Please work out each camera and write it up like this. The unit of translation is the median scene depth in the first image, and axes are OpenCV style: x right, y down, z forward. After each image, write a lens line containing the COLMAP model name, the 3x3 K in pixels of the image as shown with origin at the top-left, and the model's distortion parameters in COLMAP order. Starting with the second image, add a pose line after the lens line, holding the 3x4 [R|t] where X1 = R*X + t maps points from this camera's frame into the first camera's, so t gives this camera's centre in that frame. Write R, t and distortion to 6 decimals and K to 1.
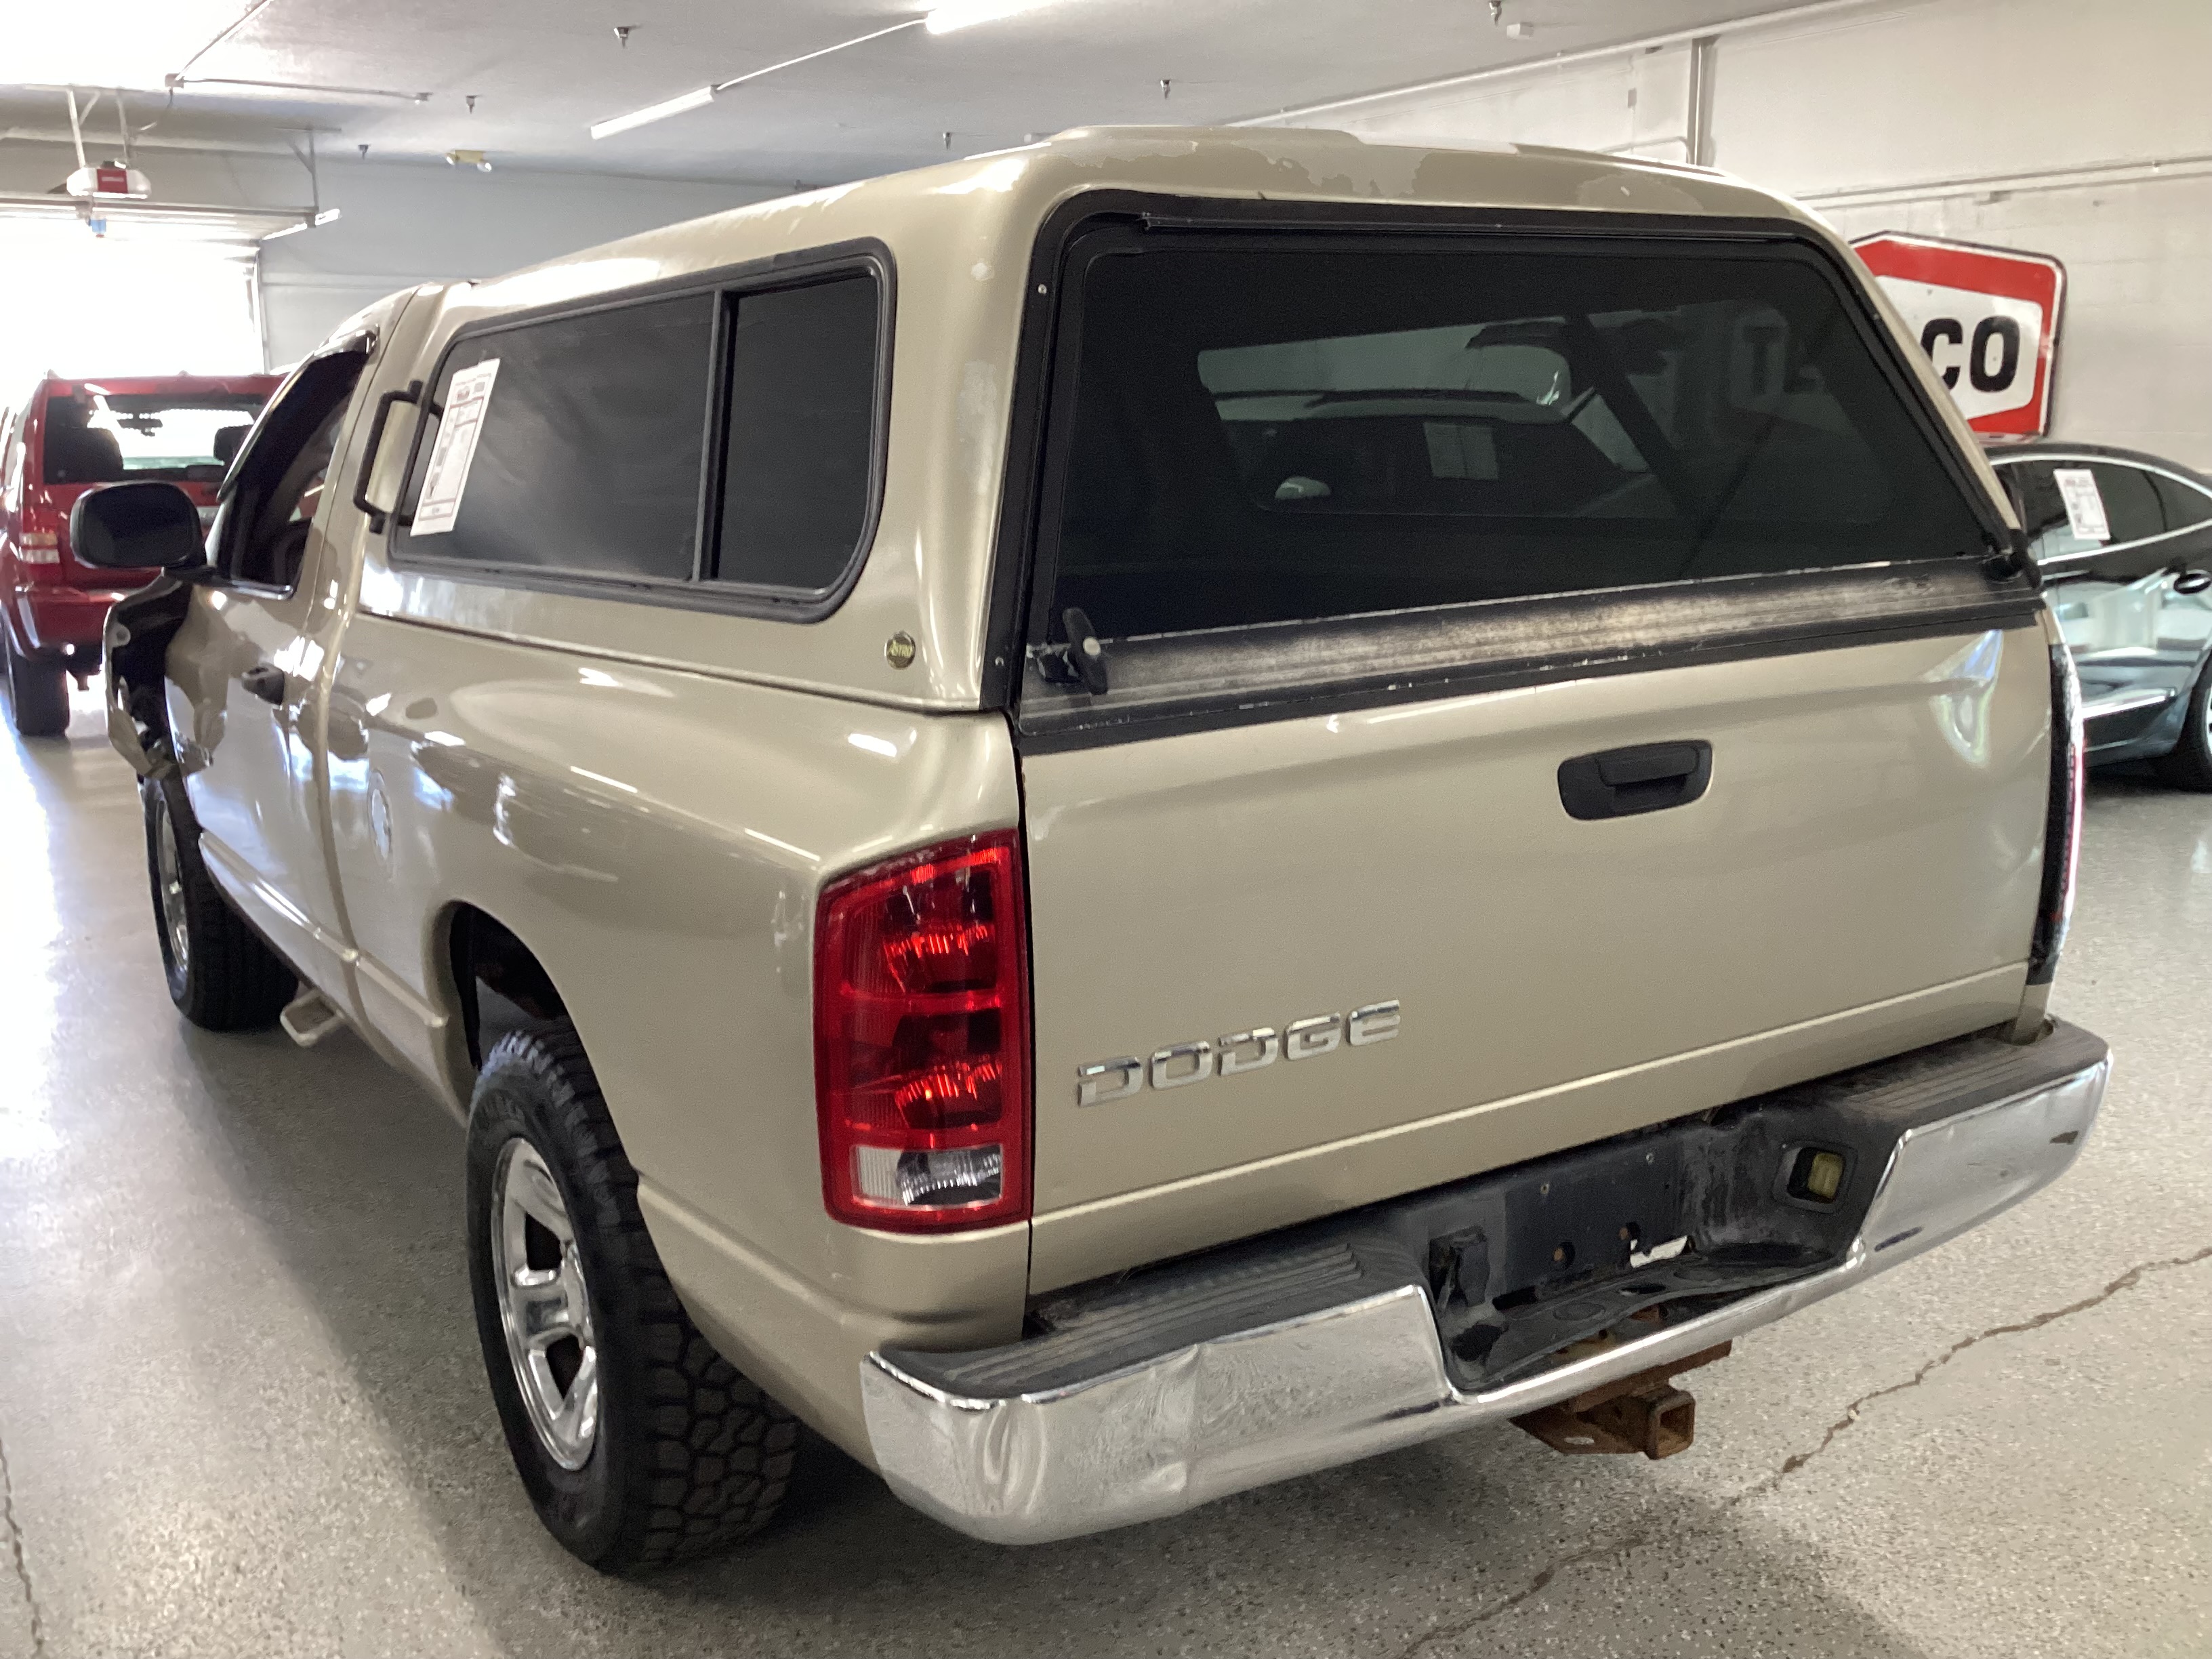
lens RADIAL K [[2048.0, 0, 1106.0], [0, 2048.0, 829.5], [0, 0, 1]] dist [0.007698, -0.105108]
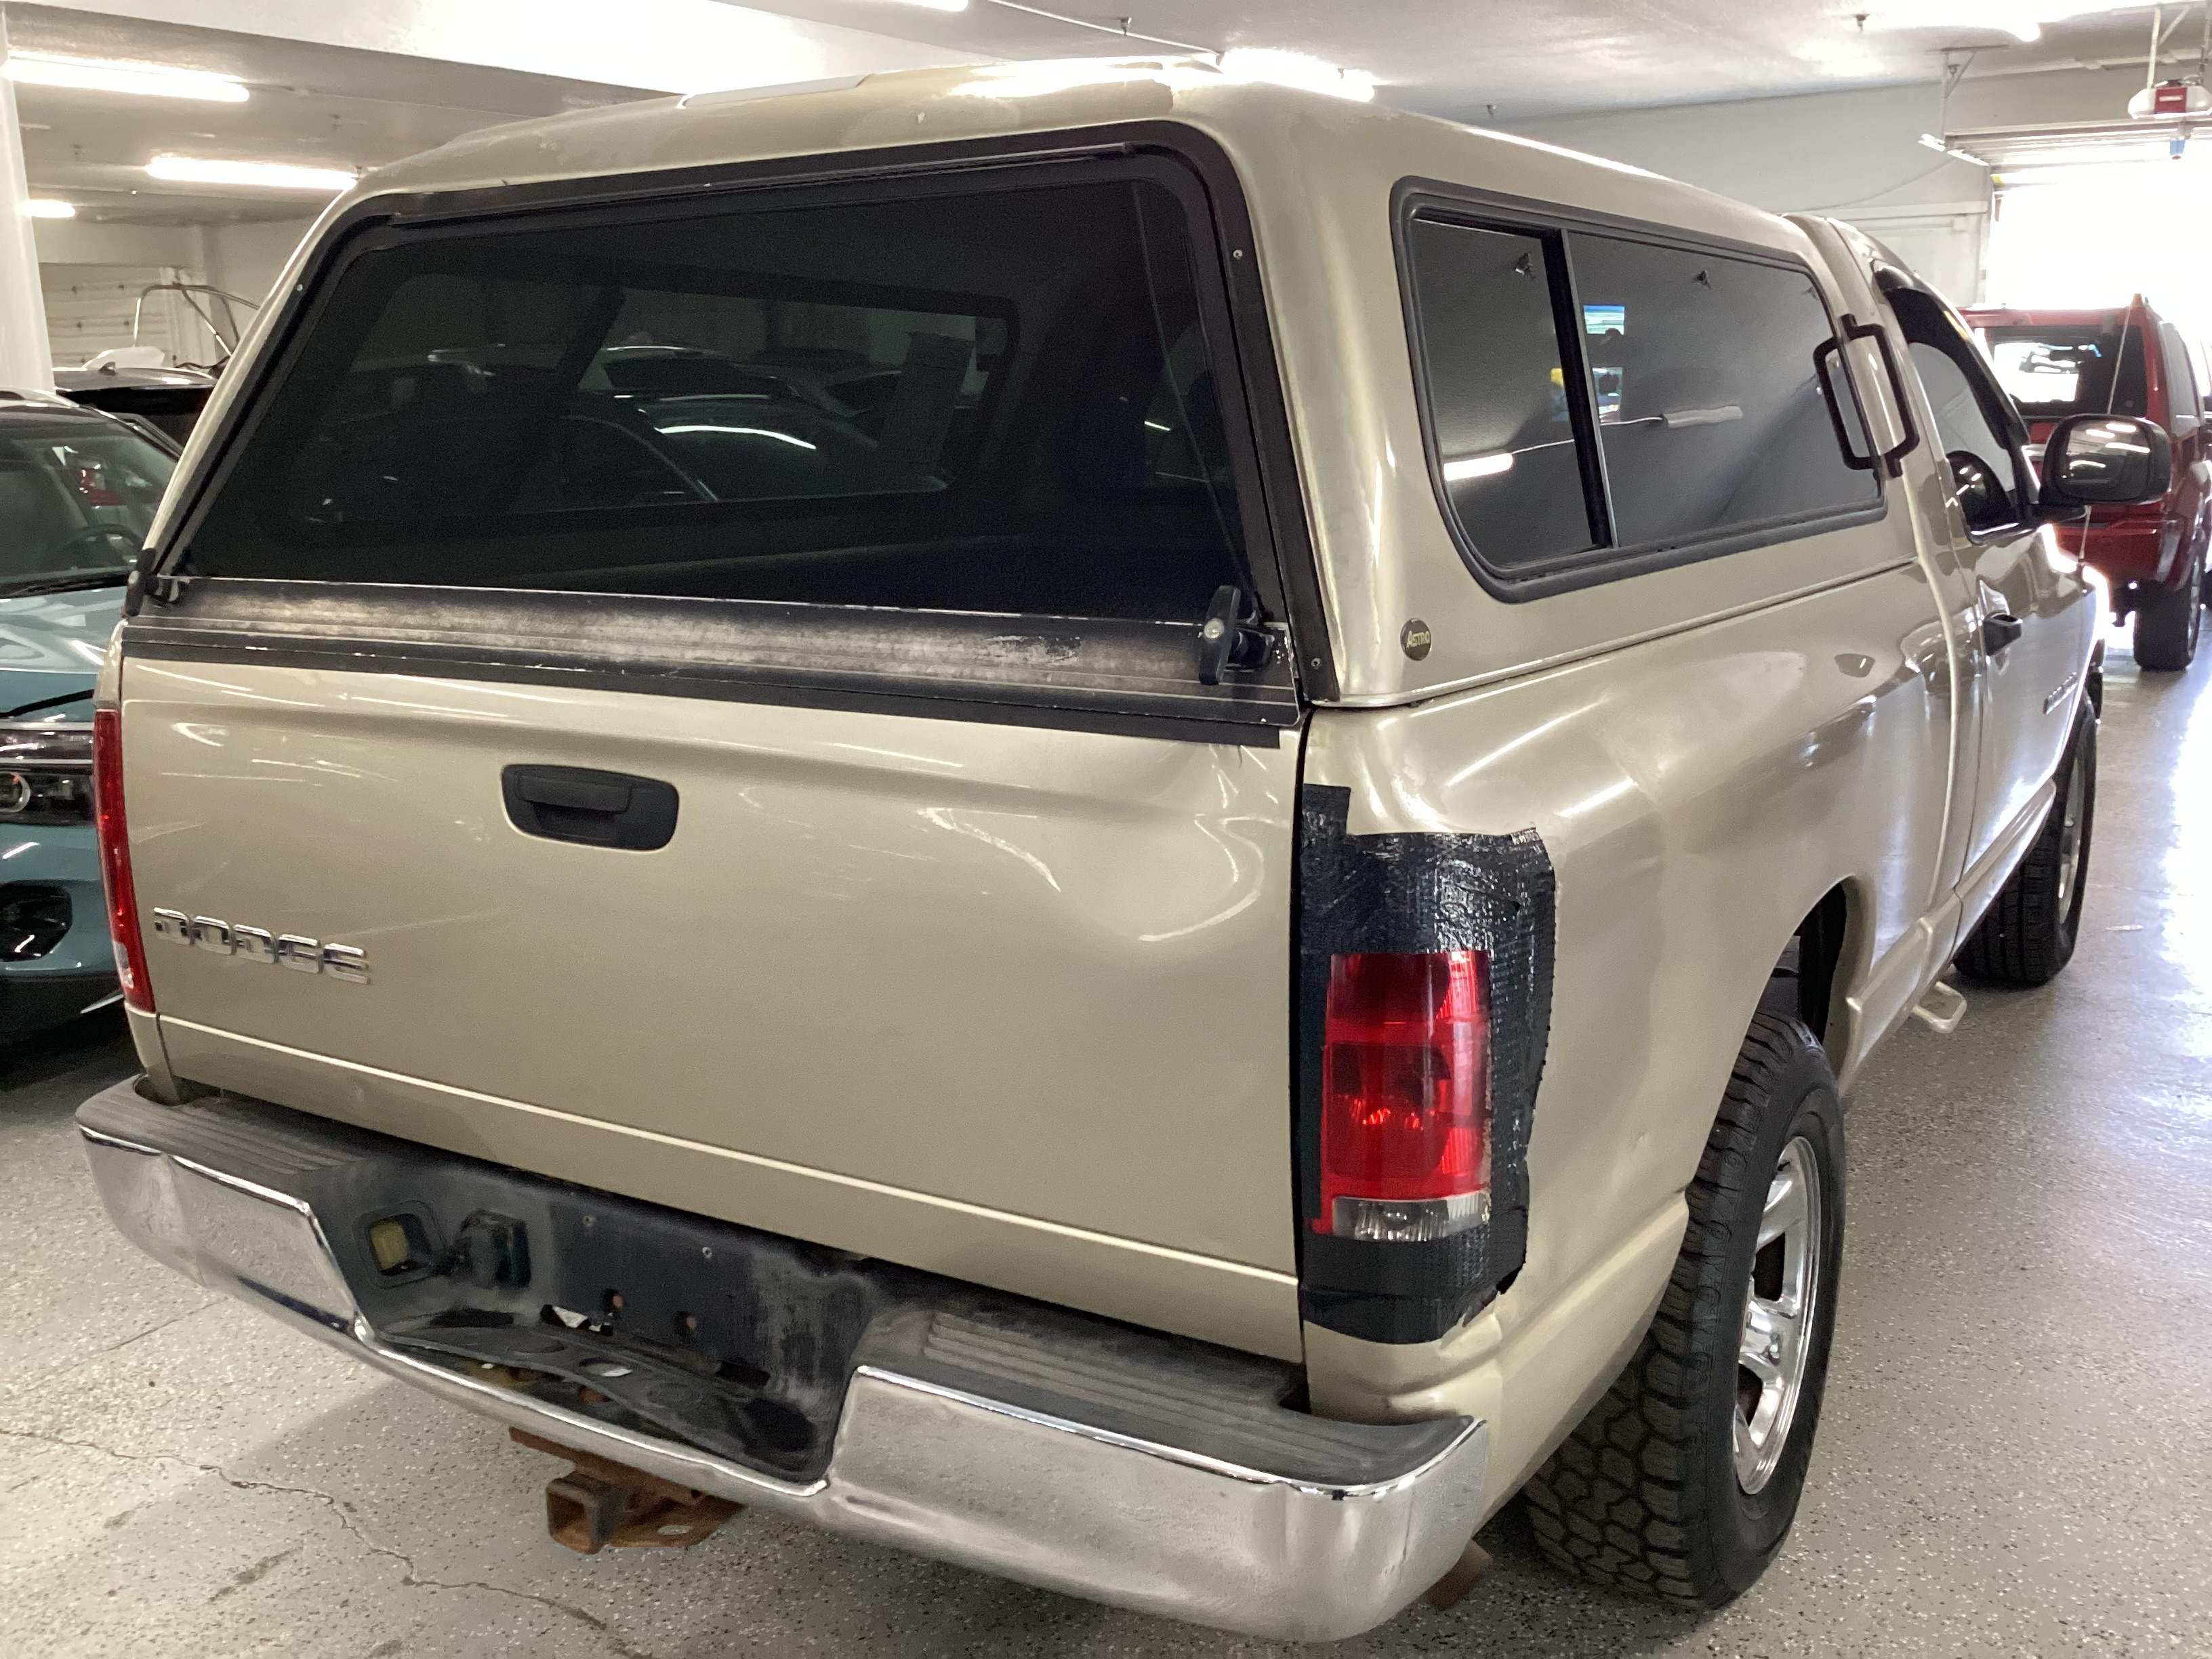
lens RADIAL K [[2063.0, 0, 1106.0], [0, 2063.0, 829.5], [0, 0, 1]] dist [-0.008023, -0.008263]
pose [[0.447414, 0.204984, -0.870518, 1.134494], [-0.175484, 0.974578, 0.139294, -0.177868], [0.876941, 0.090440, 0.472011, 0.759965]]
